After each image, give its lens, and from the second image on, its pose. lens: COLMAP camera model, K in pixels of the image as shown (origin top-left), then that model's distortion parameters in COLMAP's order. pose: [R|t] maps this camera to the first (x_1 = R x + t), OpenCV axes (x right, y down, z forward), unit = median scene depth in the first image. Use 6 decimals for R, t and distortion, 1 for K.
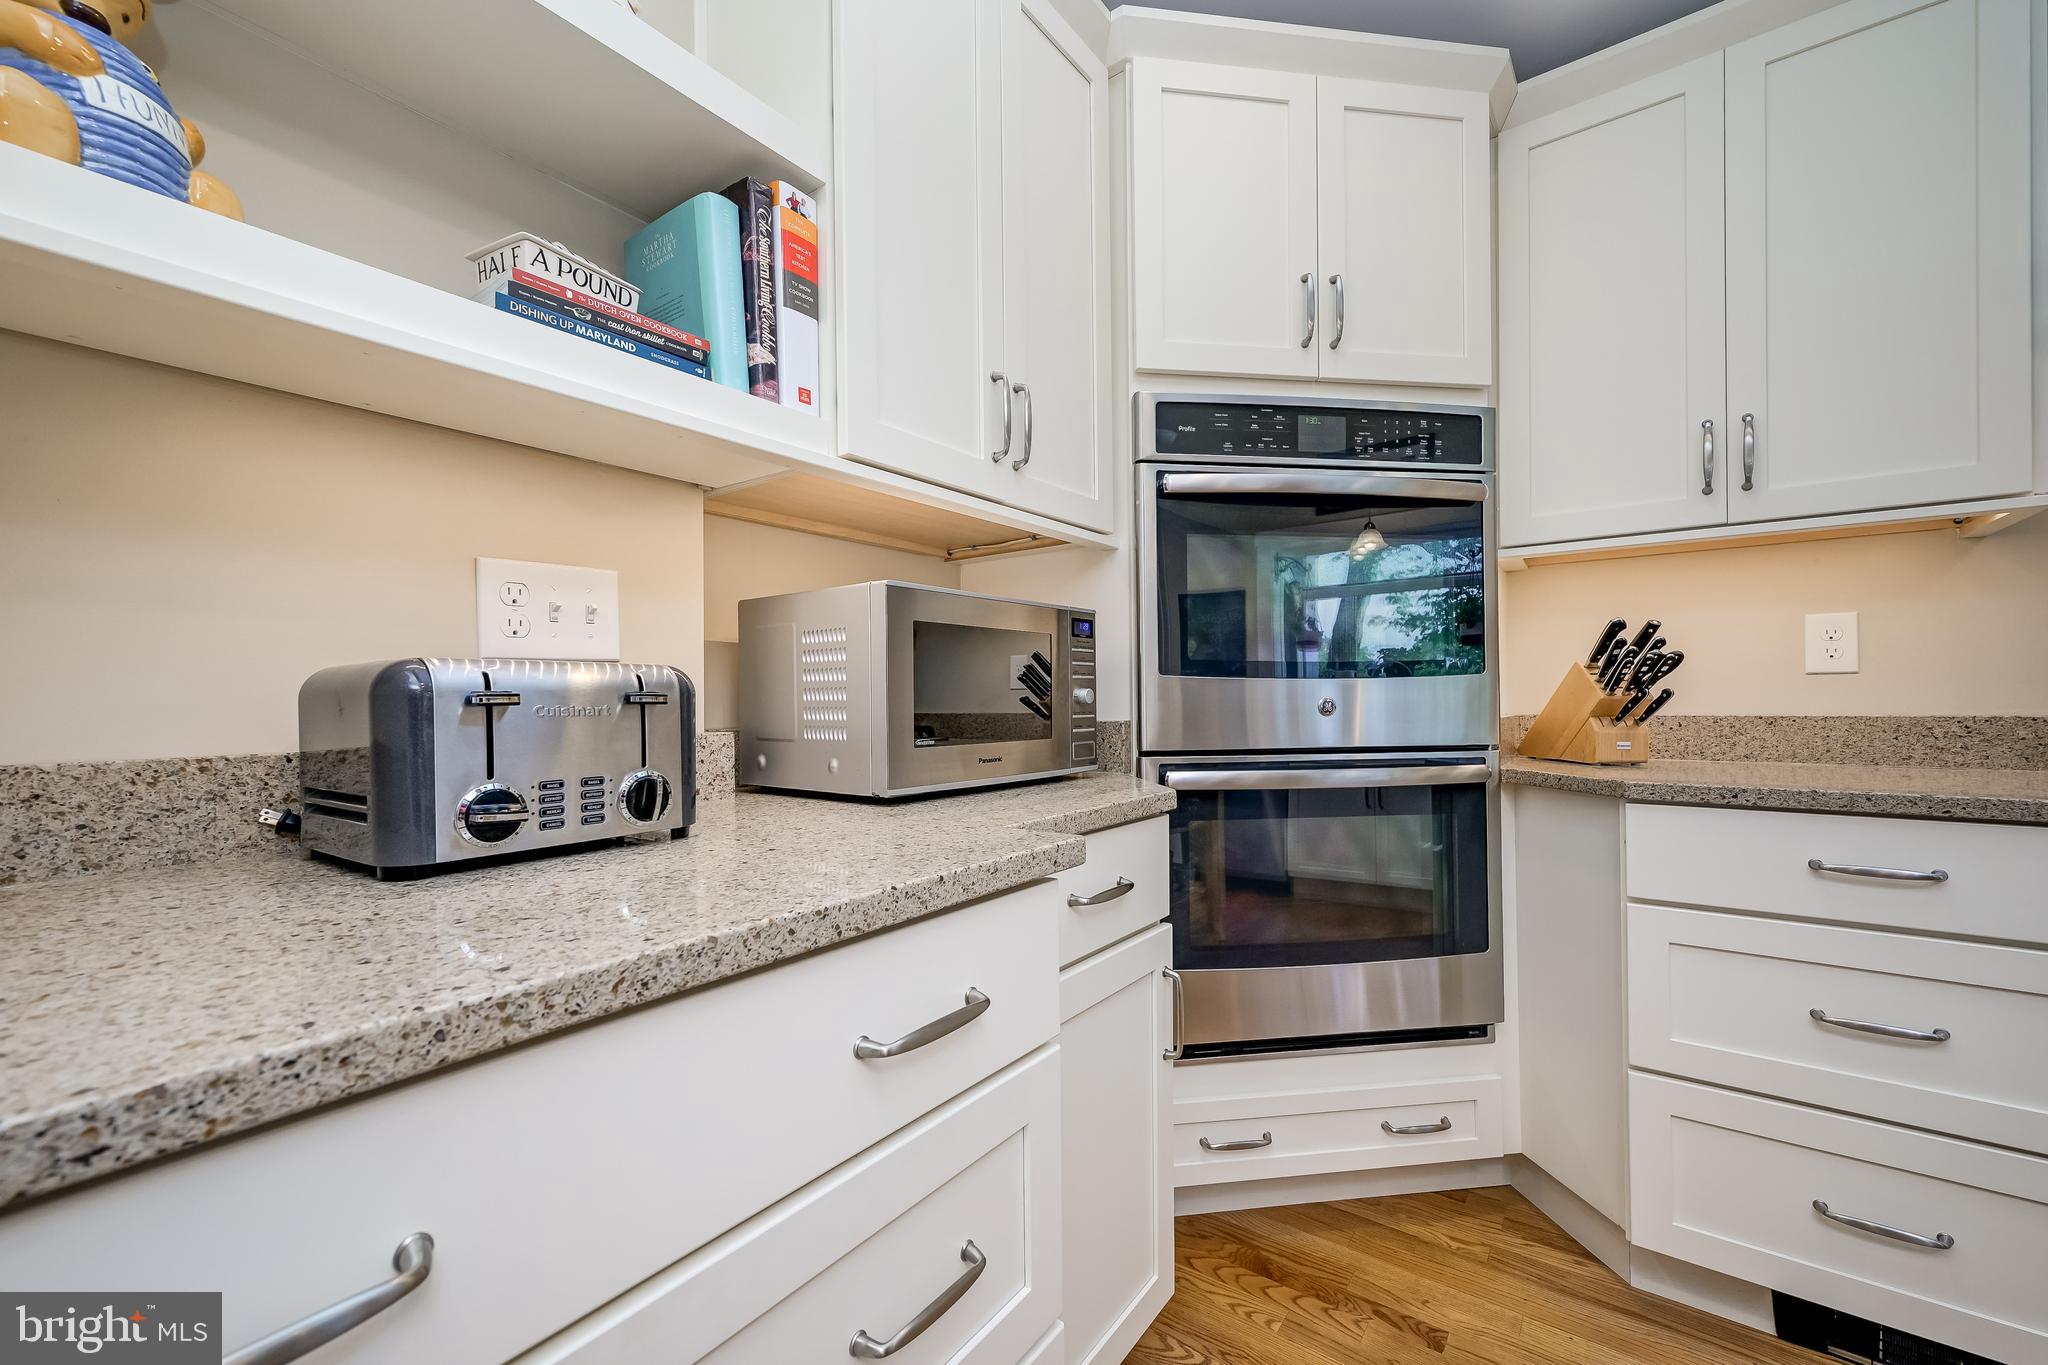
lens RADIAL K [[816.9, 0, 1029.1], [0, 816.9, 697.3], [0, 0, 1]] dist [0.002838, 0.000174]
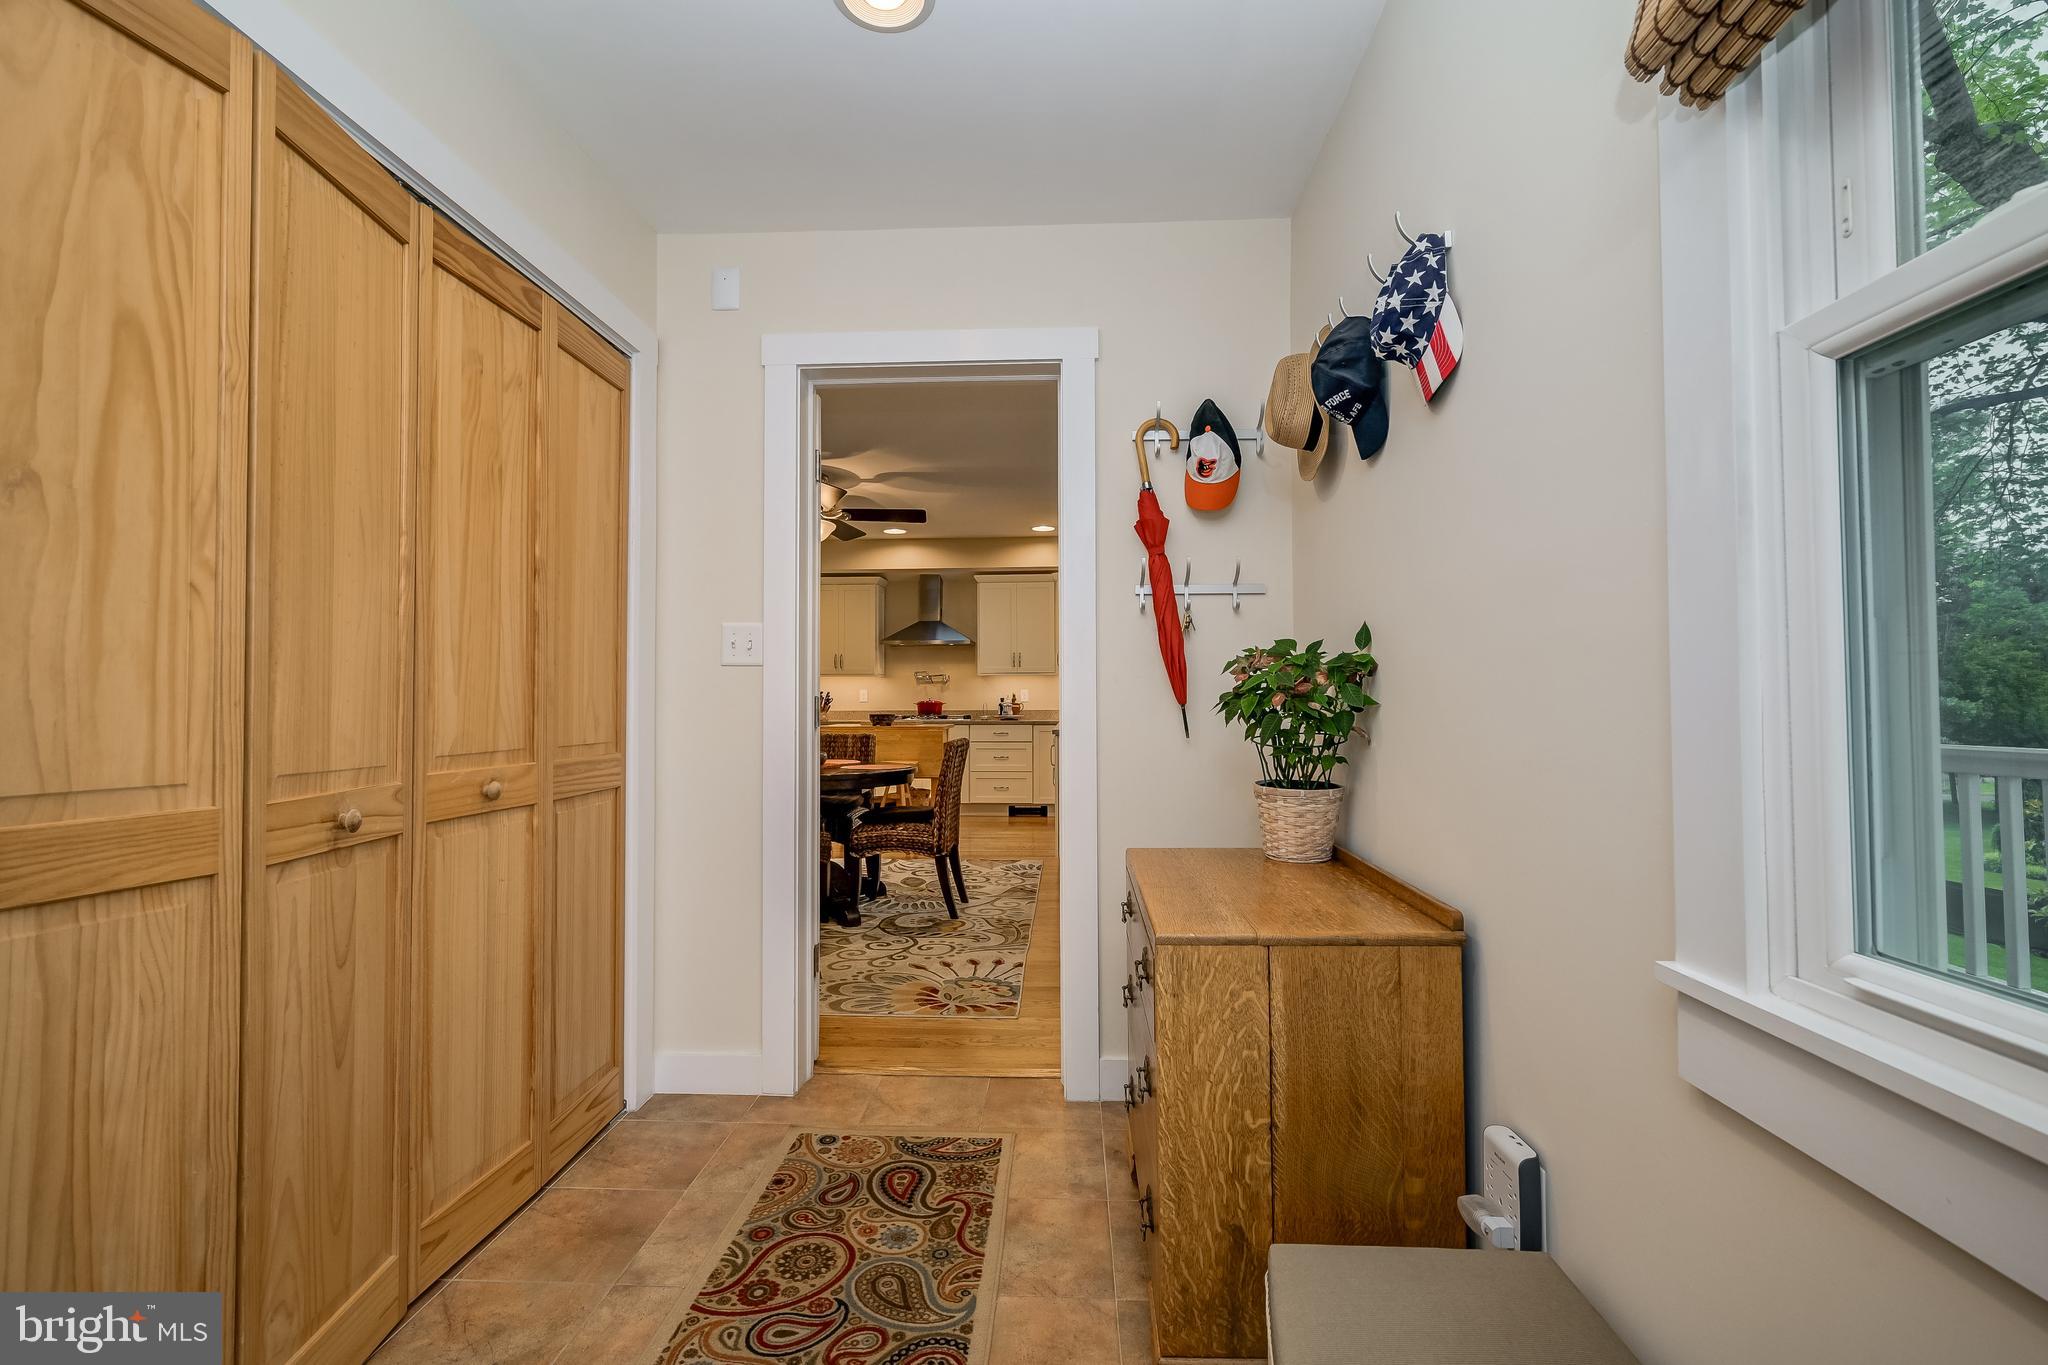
lens RADIAL K [[863.3, 0, 1025.3], [0, 863.3, 686.9], [0, 0, 1]] dist [0.001861, -0.000188]
pose [[0.824512, 0.014878, 0.565648, -1.265886], [-0.001220, 0.999699, -0.024517, 0.002667], [-0.565842, 0.019524, 0.824282, -4.167061]]
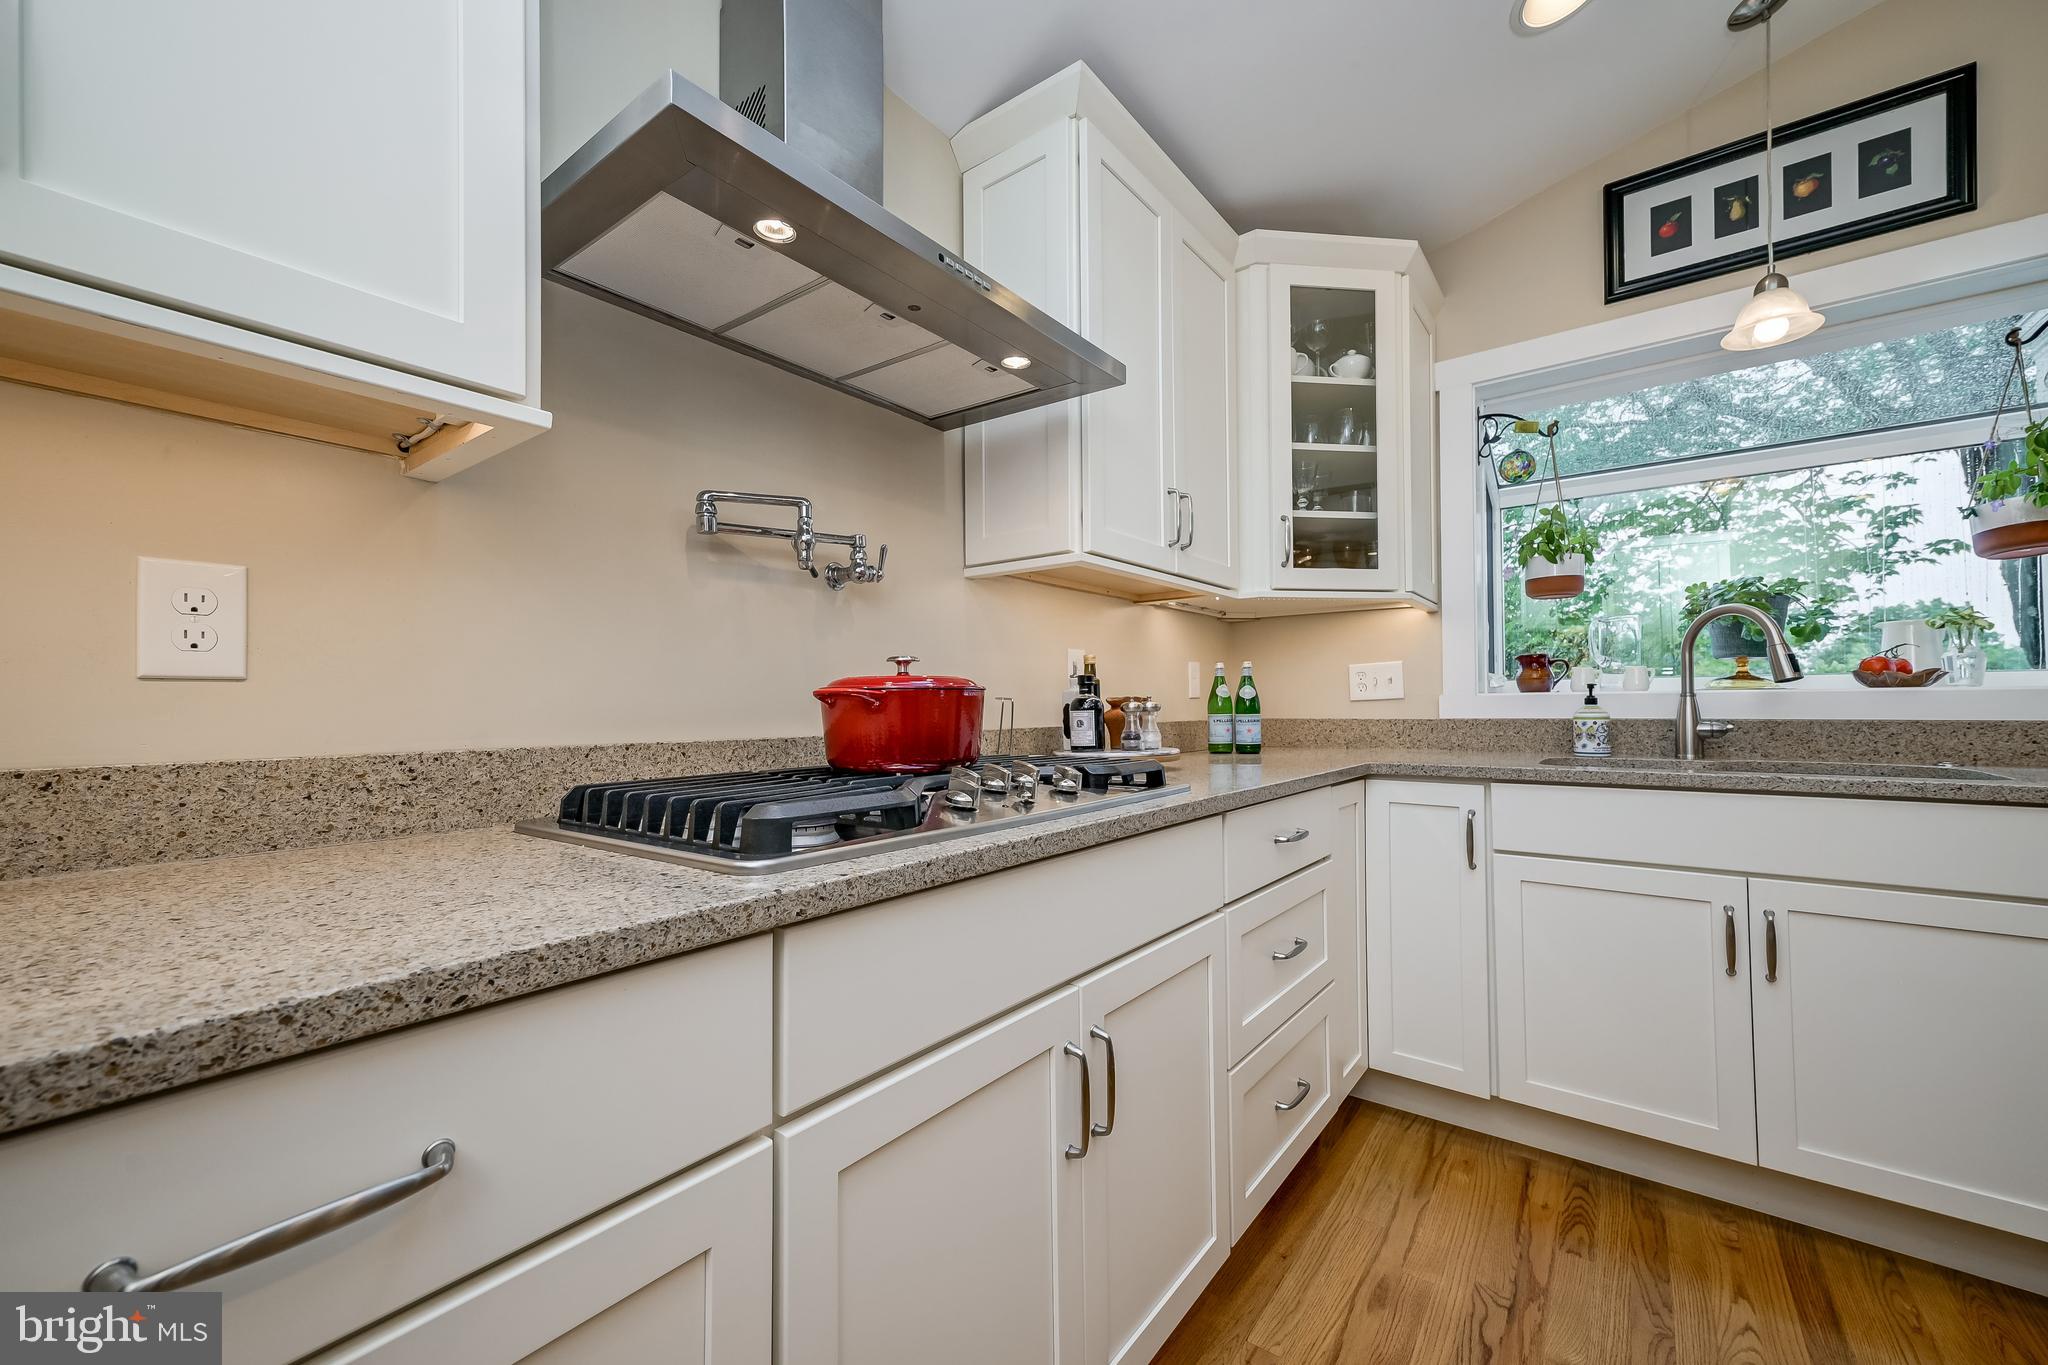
lens RADIAL K [[807.8, 0, 1026.4], [0, 807.8, 687.9], [0, 0, 1]] dist [0.014517, 0.000180]
pose [[0.004219, 0.031066, 0.999508, 0.509697], [0.004983, 0.999504, -0.031087, -0.005721], [-0.999979, 0.005112, 0.004062, 0.518038]]
